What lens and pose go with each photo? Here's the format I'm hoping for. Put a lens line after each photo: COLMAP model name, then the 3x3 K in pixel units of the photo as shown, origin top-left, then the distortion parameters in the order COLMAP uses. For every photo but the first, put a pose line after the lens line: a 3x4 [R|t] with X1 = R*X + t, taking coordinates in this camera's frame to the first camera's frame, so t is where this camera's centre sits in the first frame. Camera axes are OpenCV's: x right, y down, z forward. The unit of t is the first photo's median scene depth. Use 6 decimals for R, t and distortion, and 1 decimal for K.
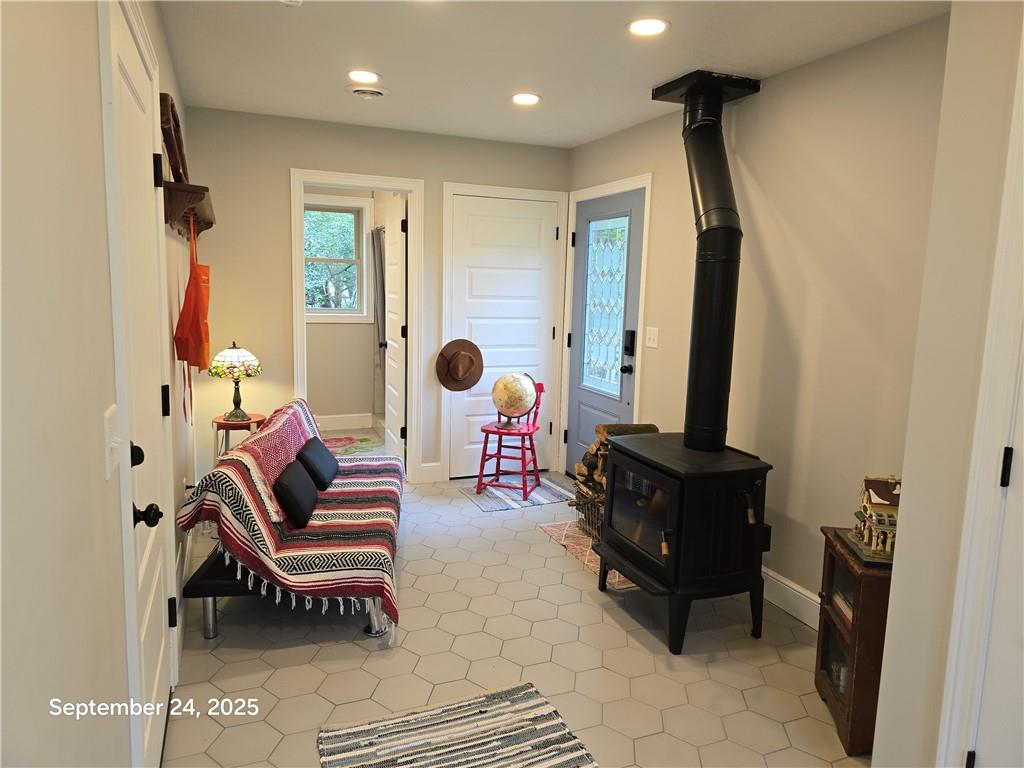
lens RADIAL K [[687.7, 0, 512.8], [0, 687.7, 381.4], [0, 0, 1]] dist [0.030629, -0.016901]
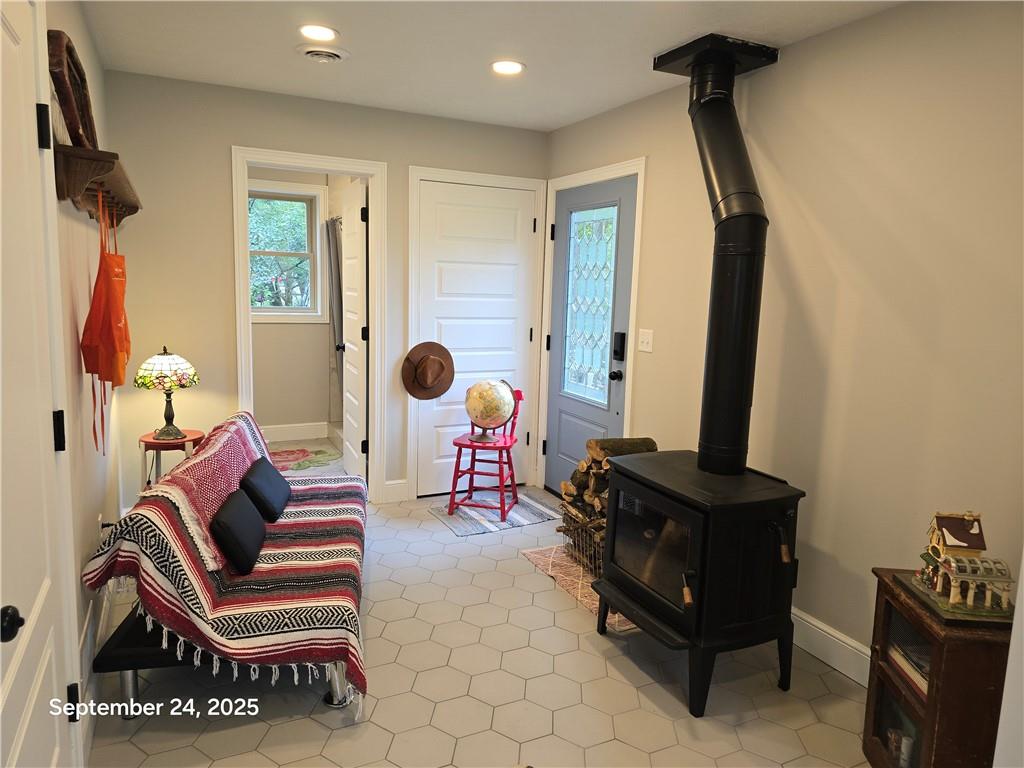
lens RADIAL K [[687.7, 0, 514.1], [0, 687.7, 380.6], [0, 0, 1]] dist [0.030629, -0.016901]
pose [[0.997762, -0.006086, 0.066592, -0.037688], [0.005916, 0.999979, 0.002744, -0.019184], [-0.066607, -0.002344, 0.997777, 0.146708]]
